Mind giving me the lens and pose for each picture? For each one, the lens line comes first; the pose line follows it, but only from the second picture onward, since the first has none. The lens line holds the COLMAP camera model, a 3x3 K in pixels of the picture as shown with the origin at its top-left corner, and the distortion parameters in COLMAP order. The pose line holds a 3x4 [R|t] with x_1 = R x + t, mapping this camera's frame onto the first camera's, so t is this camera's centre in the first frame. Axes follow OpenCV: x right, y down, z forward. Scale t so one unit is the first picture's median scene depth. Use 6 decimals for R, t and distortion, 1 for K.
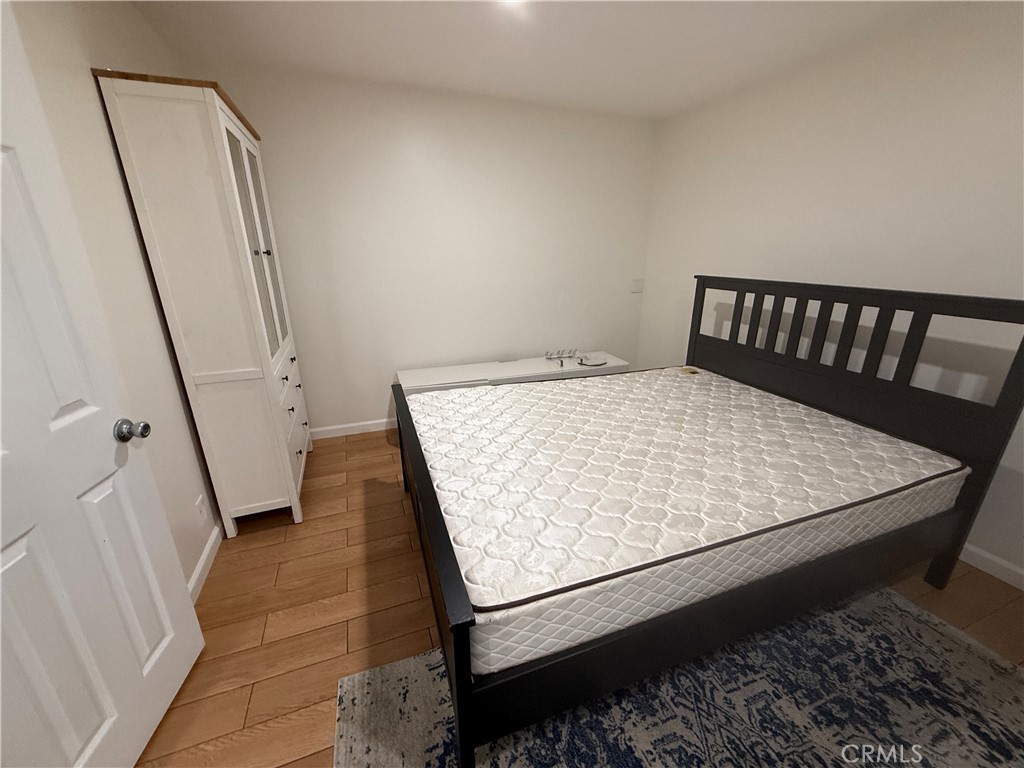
lens RADIAL K [[406.3, 0, 511.7], [0, 406.3, 385.3], [0, 0, 1]] dist [0.001230, -0.000363]
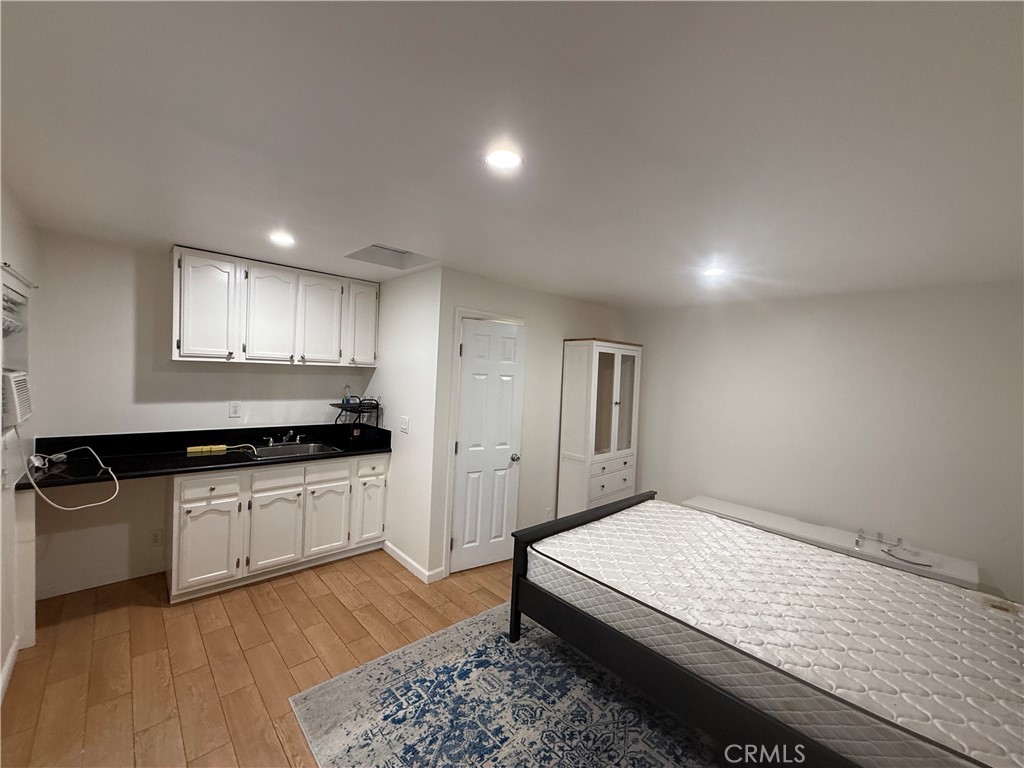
lens RADIAL K [[406.3, 0, 507.6], [0, 406.3, 385.4], [0, 0, 1]] dist [0.001230, -0.000363]
pose [[0.381522, 0.043729, -0.923325, 1.079962], [-0.339083, 0.935867, -0.095788, -0.049005], [0.859921, 0.349629, 0.371882, -0.212503]]
